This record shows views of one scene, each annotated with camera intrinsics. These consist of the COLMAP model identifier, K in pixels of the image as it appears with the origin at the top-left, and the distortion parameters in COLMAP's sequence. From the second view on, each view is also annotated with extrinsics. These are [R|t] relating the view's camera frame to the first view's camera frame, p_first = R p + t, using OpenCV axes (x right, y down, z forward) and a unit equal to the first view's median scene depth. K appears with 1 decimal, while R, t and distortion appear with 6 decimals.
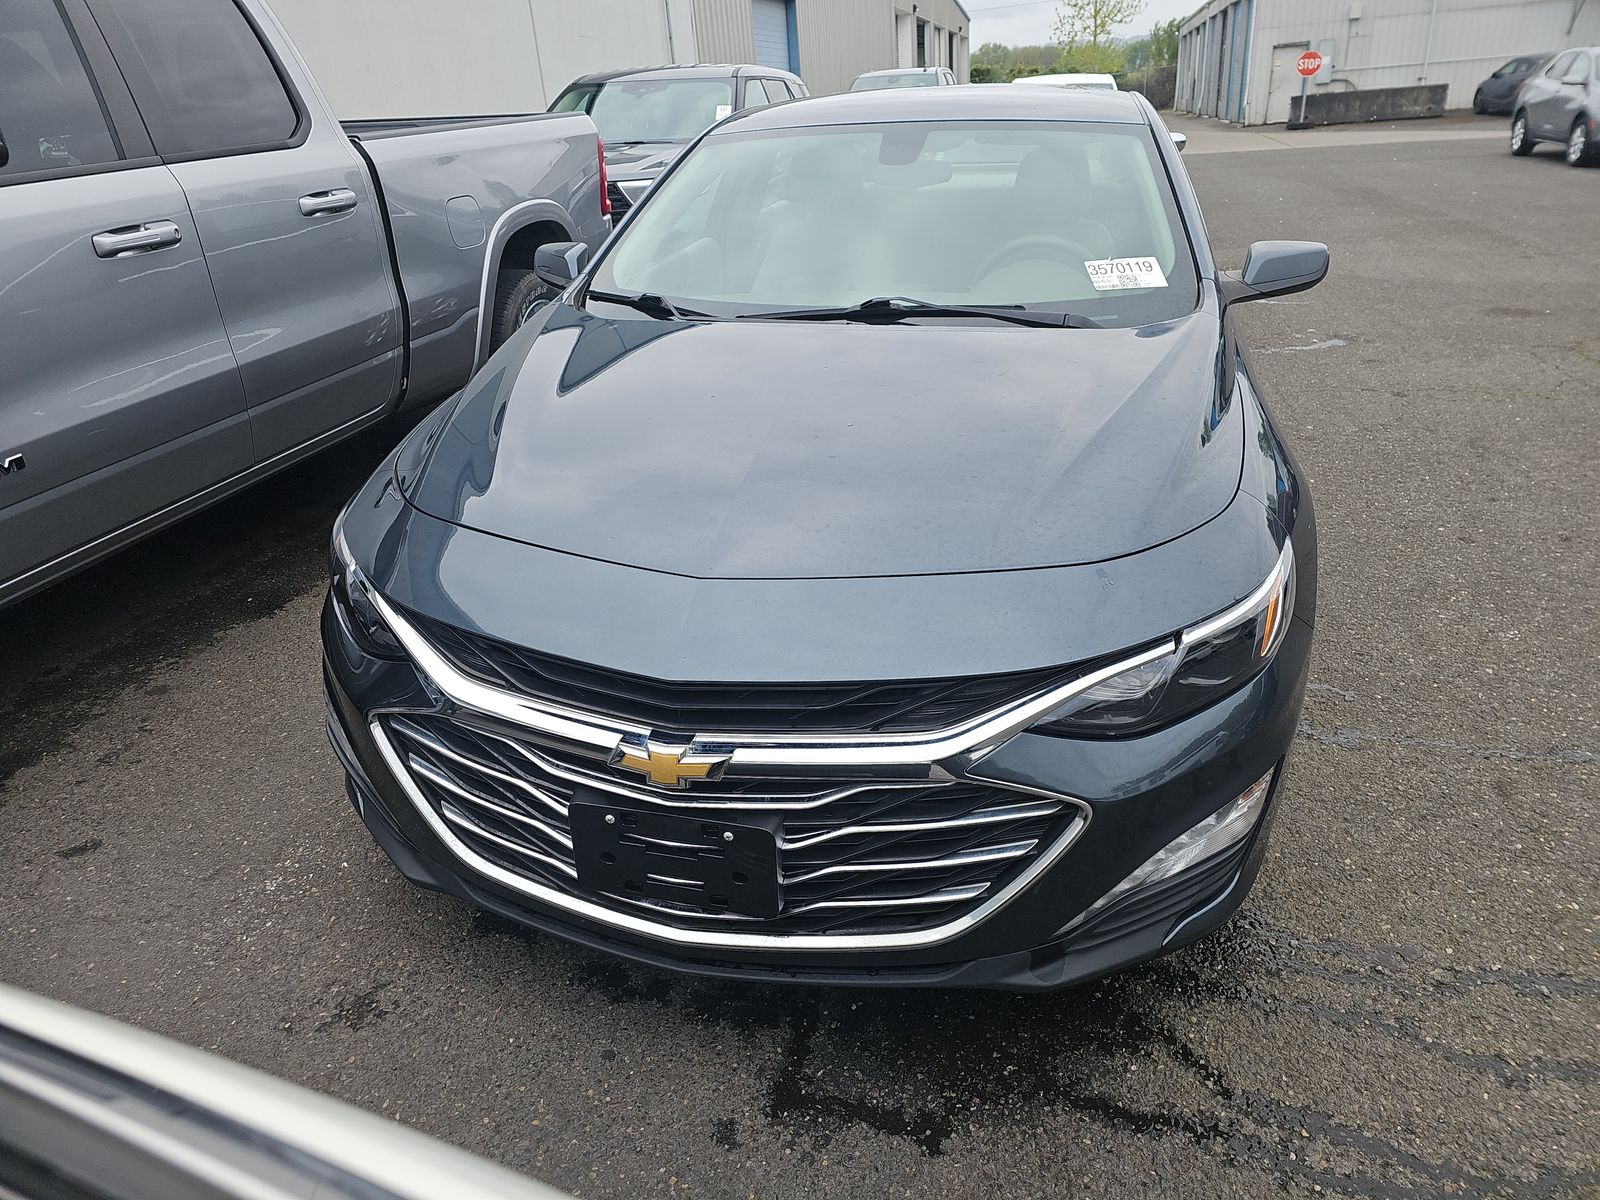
lens RADIAL K [[1078.1, 0, 791.2], [0, 1078.1, 604.6], [0, 0, 1]] dist [0.046999, -0.048896]
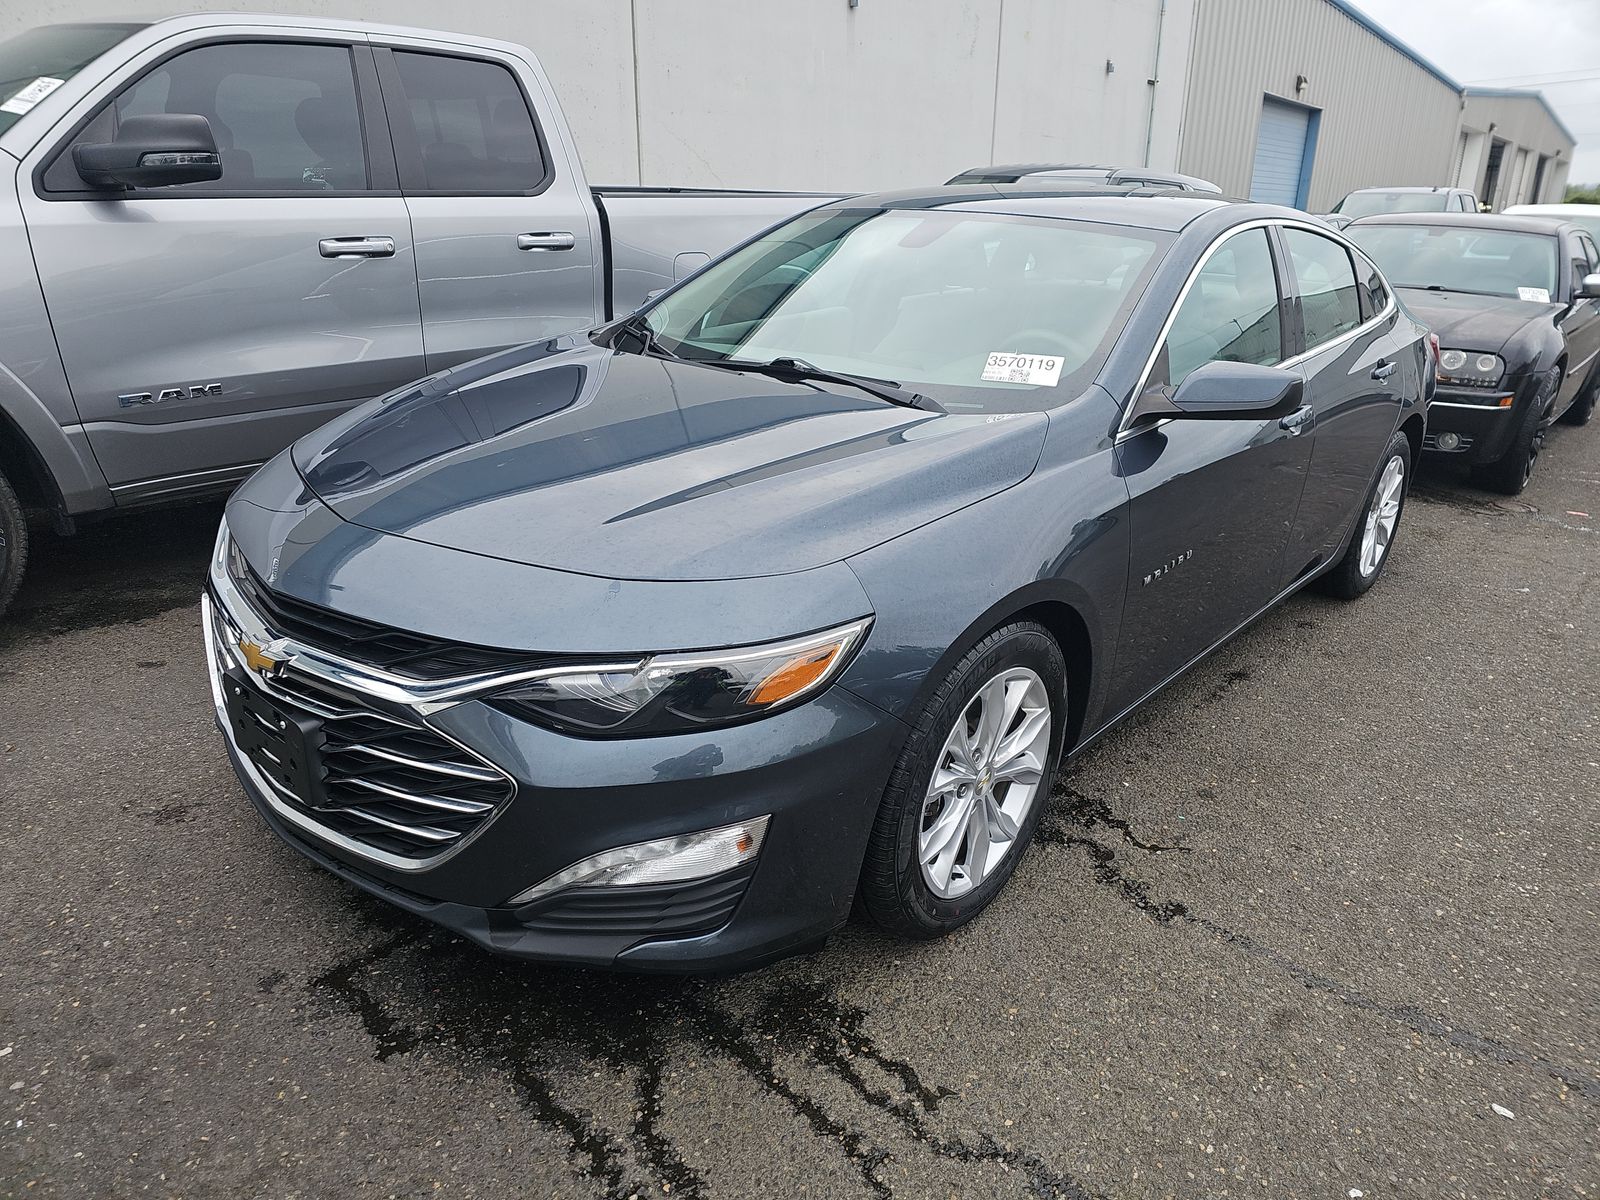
lens RADIAL K [[1083.0, 0, 800.0], [0, 1083.0, 600.0], [0, 0, 1]] dist [0.051036, -0.045486]
pose [[0.886653, 0.223326, -0.404934, 0.584497], [-0.255600, 0.966415, -0.026677, -0.024187], [0.385376, 0.127154, 0.913957, 0.046921]]
